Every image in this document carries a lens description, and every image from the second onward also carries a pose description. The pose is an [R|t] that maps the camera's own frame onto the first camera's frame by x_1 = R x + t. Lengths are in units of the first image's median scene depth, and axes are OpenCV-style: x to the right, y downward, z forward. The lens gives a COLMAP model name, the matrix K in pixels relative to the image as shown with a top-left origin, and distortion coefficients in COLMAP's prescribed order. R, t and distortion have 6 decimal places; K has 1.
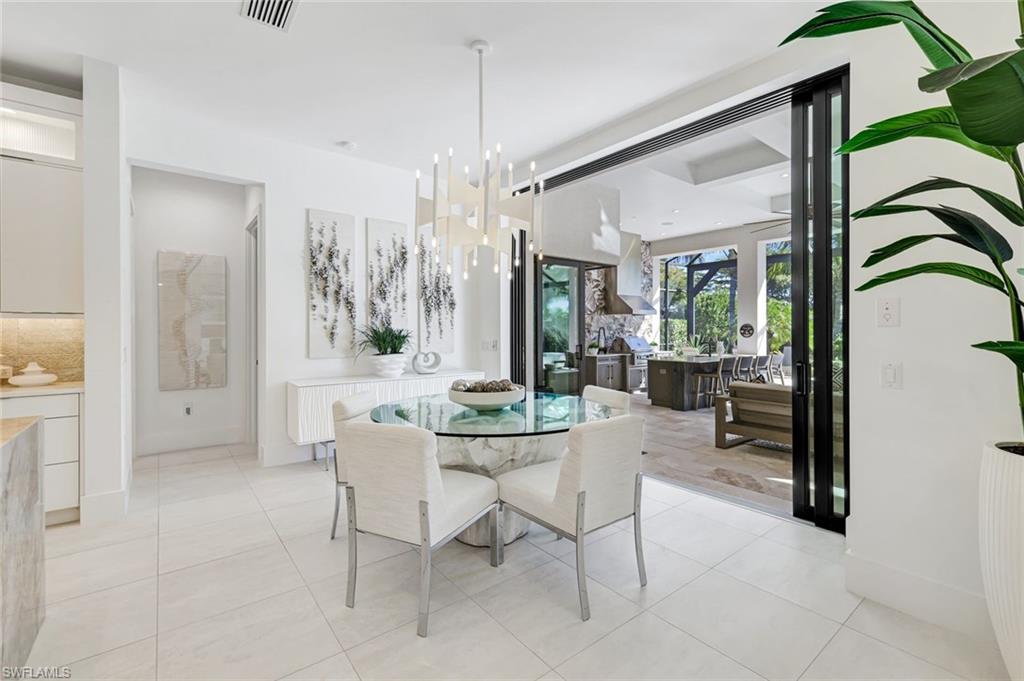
lens RADIAL K [[448.5, 0, 514.5], [0, 448.5, 326.2], [0, 0, 1]] dist [0.004901, -0.000591]
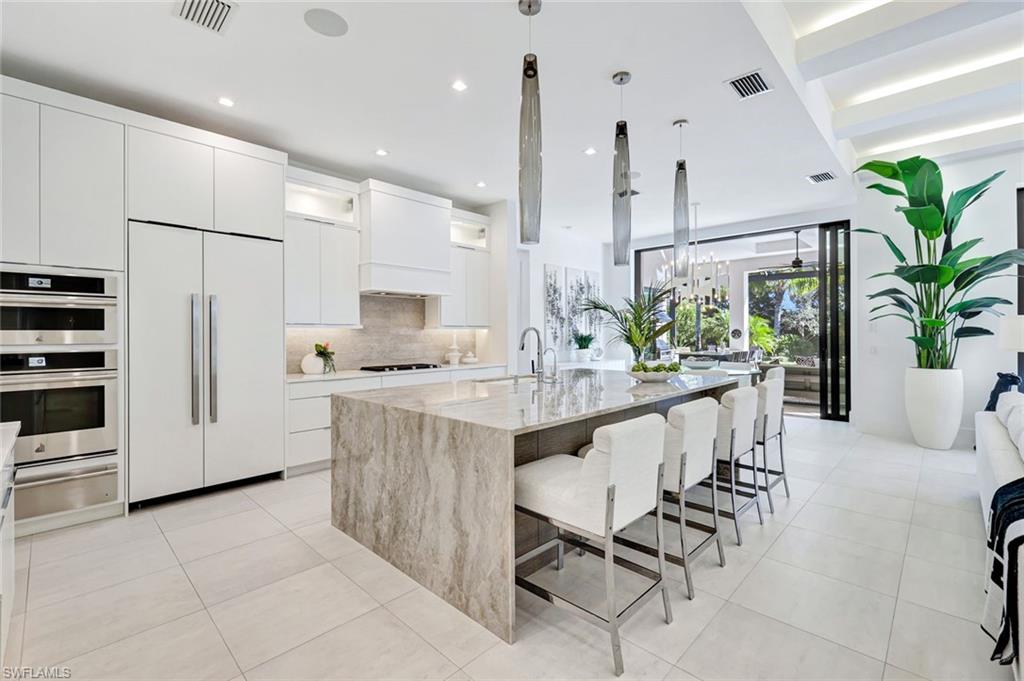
lens RADIAL K [[448.5, 0, 515.9], [0, 448.5, 327.8], [0, 0, 1]] dist [0.004901, -0.000591]
pose [[0.990288, -0.002916, 0.139000, -0.737733], [0.003955, 0.999966, -0.007201, -0.004927], [-0.138974, 0.007681, 0.990266, -0.613343]]
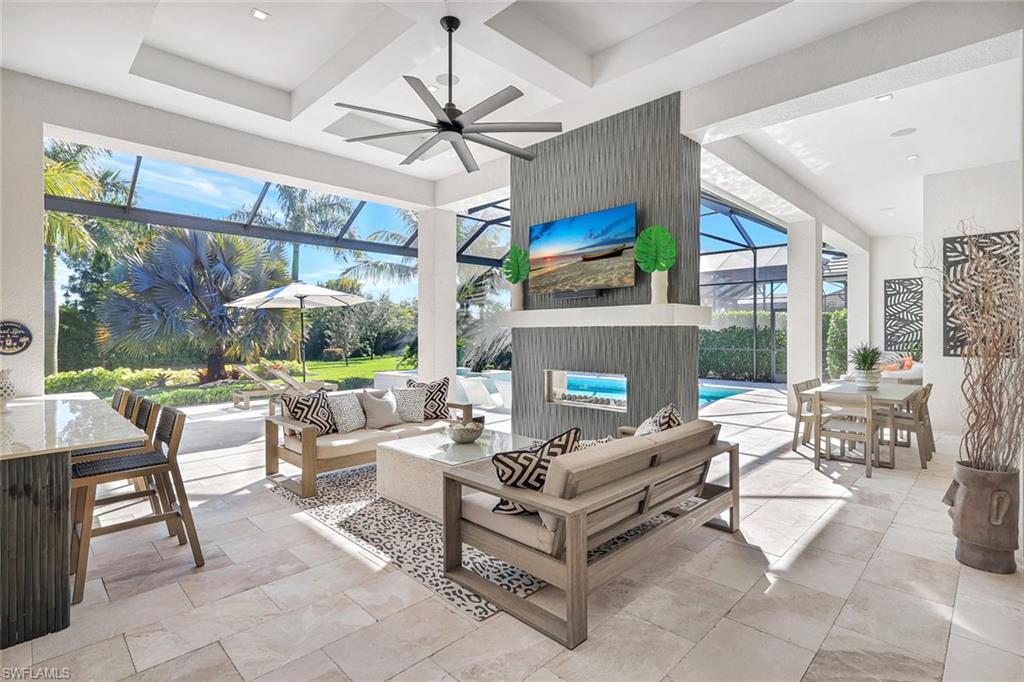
lens RADIAL K [[490.9, 0, 518.9], [0, 490.9, 337.2], [0, 0, 1]] dist [0.003573, 0.000439]
pose [[-0.121766, -0.006276, 0.992539, 0.063759], [-0.002347, 0.999979, 0.006035, 0.012042], [-0.992556, -0.001595, -0.121778, 1.211884]]
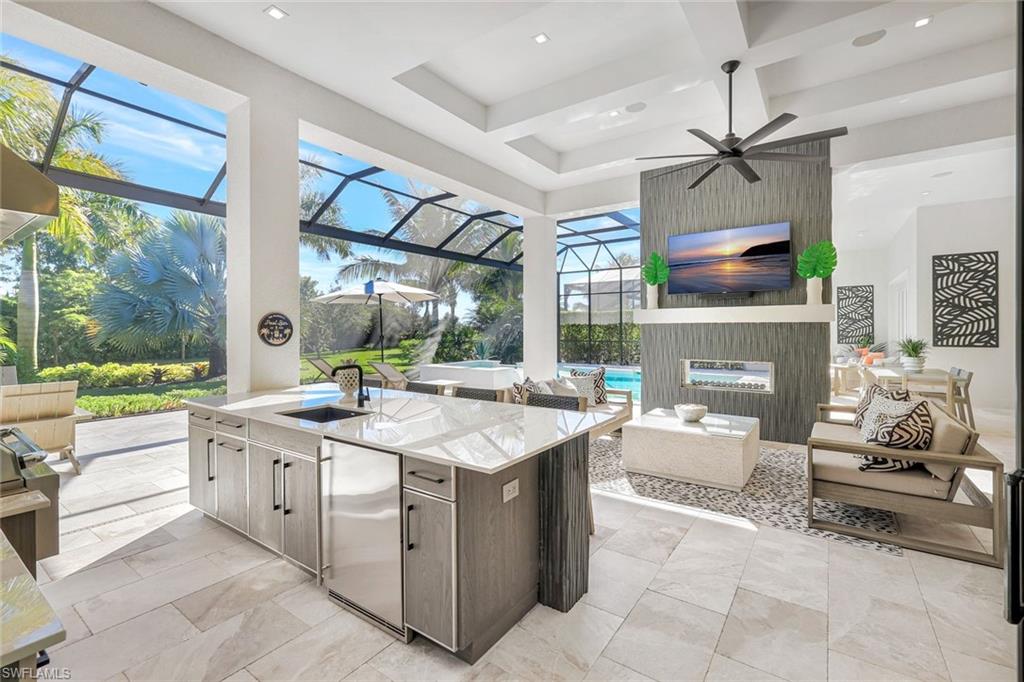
lens RADIAL K [[448.5, 0, 518.9], [0, 448.5, 329.0], [0, 0, 1]] dist [0.004901, -0.000591]
pose [[-0.284231, 0.000856, 0.958755, 0.151323], [-0.005109, 0.999984, -0.002408, 0.019122], [-0.958742, -0.005583, -0.284222, 1.811225]]
